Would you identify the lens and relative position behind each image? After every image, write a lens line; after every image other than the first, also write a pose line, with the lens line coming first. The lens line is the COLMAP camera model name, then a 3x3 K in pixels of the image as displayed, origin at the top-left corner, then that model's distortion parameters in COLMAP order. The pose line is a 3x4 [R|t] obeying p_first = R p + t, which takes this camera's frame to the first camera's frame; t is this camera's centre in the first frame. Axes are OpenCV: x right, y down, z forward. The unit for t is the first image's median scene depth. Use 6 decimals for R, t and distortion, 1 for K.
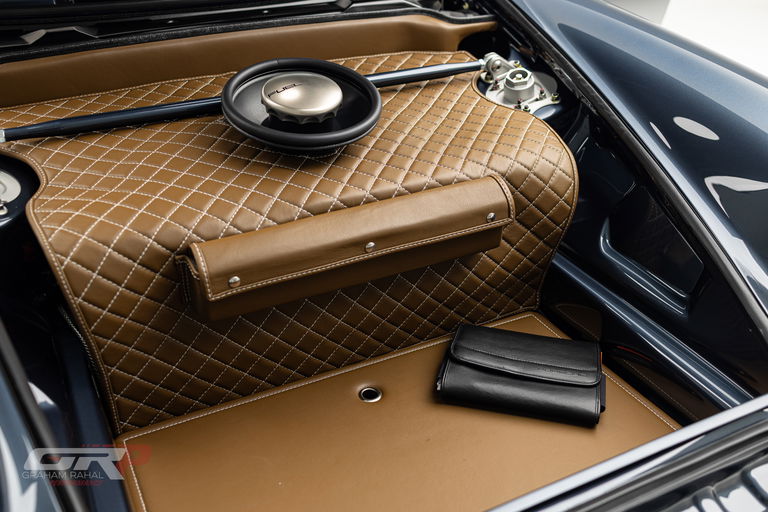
lens RADIAL K [[779.8, 0, 381.6], [0, 779.8, 252.8], [0, 0, 1]] dist [0.022941, 0.000000]
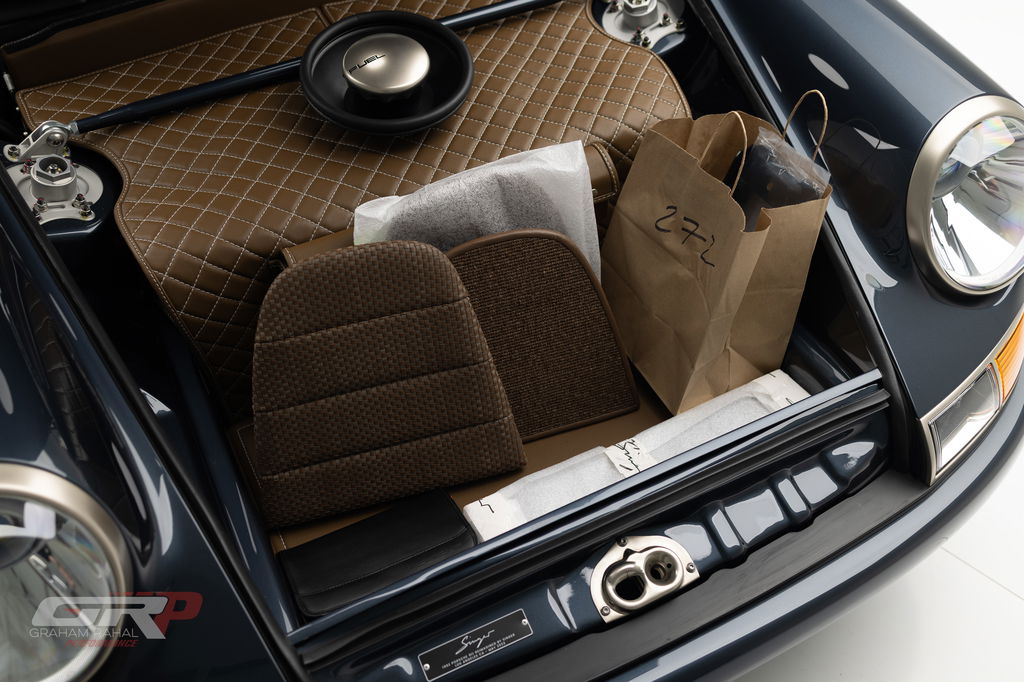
lens RADIAL K [[1039.8, 0, 506.3], [0, 1039.8, 345.4], [0, 0, 1]] dist [0.022941, 0.000000]
pose [[0.998368, -0.034609, -0.045421, 0.084707], [0.044806, 0.967887, 0.247359, -0.181566], [0.035401, -0.248991, 0.967859, -0.269321]]
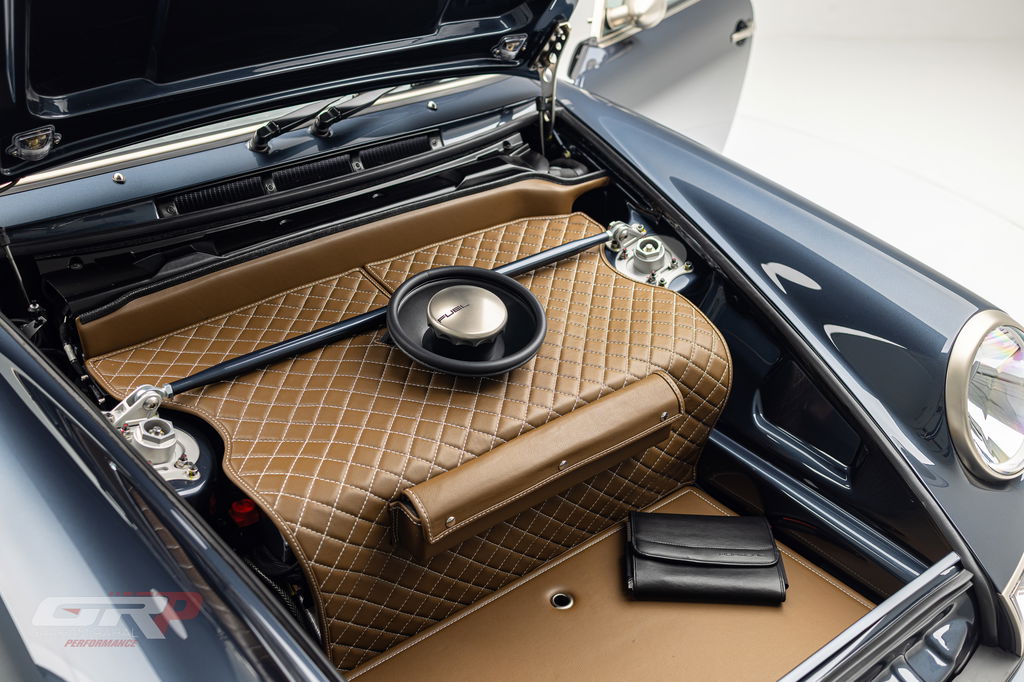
lens RADIAL K [[1039.8, 0, 510.7], [0, 1039.8, 337.7], [0, 0, 1]] dist [0.022941, 0.000000]
pose [[0.982294, -0.102378, 0.156901, -0.261565], [0.099842, 0.994714, 0.023982, -0.199700], [-0.158527, -0.007892, 0.987323, -0.322879]]
